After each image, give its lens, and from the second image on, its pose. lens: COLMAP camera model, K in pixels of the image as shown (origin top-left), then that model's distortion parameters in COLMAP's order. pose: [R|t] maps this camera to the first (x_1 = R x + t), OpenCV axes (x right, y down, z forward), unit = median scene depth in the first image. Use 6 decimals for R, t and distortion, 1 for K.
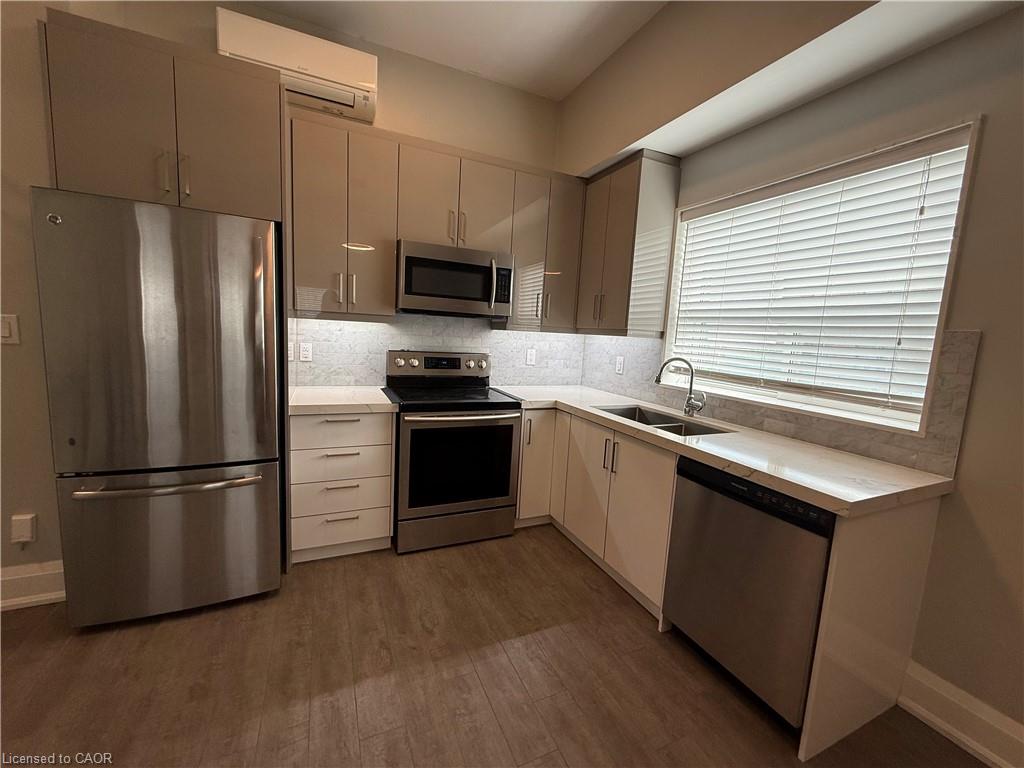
lens RADIAL K [[408.7, 0, 512.0], [0, 408.7, 384.0], [0, 0, 1]] dist [0.001185, 0.000060]
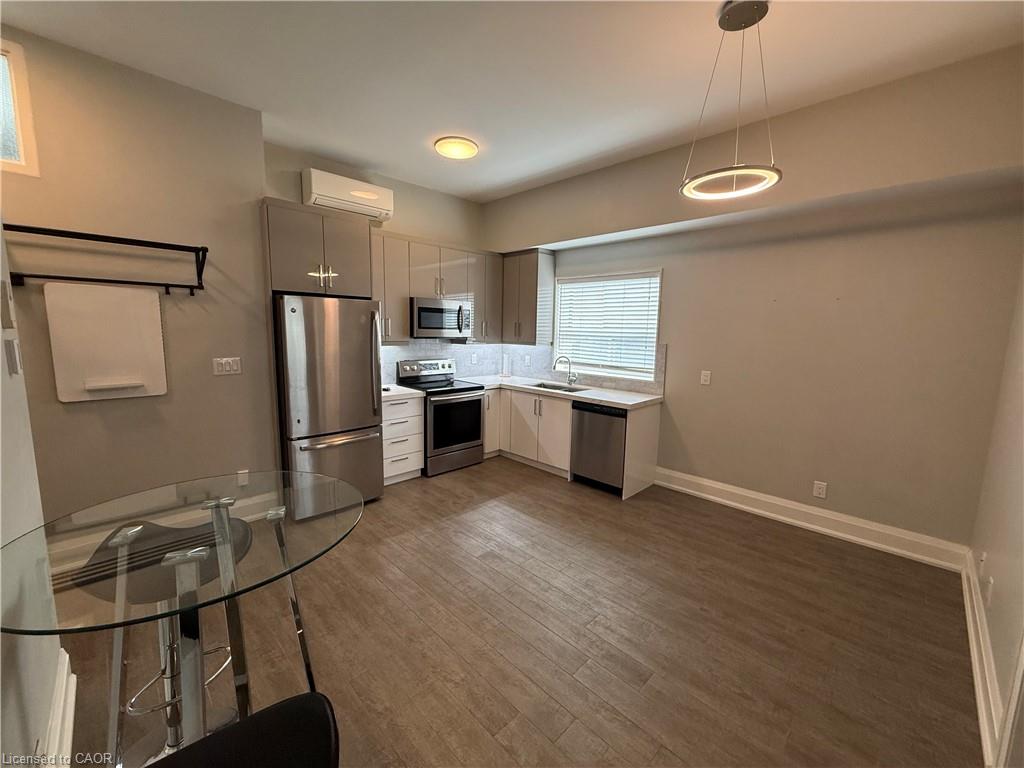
lens RADIAL K [[408.7, 0, 512.0], [0, 408.7, 384.0], [0, 0, 1]] dist [0.001185, 0.000060]
pose [[0.937384, -0.082425, 0.338404, -0.504562], [0.075708, 0.996583, 0.033024, -0.013731], [-0.339970, -0.005336, 0.940421, -0.775791]]
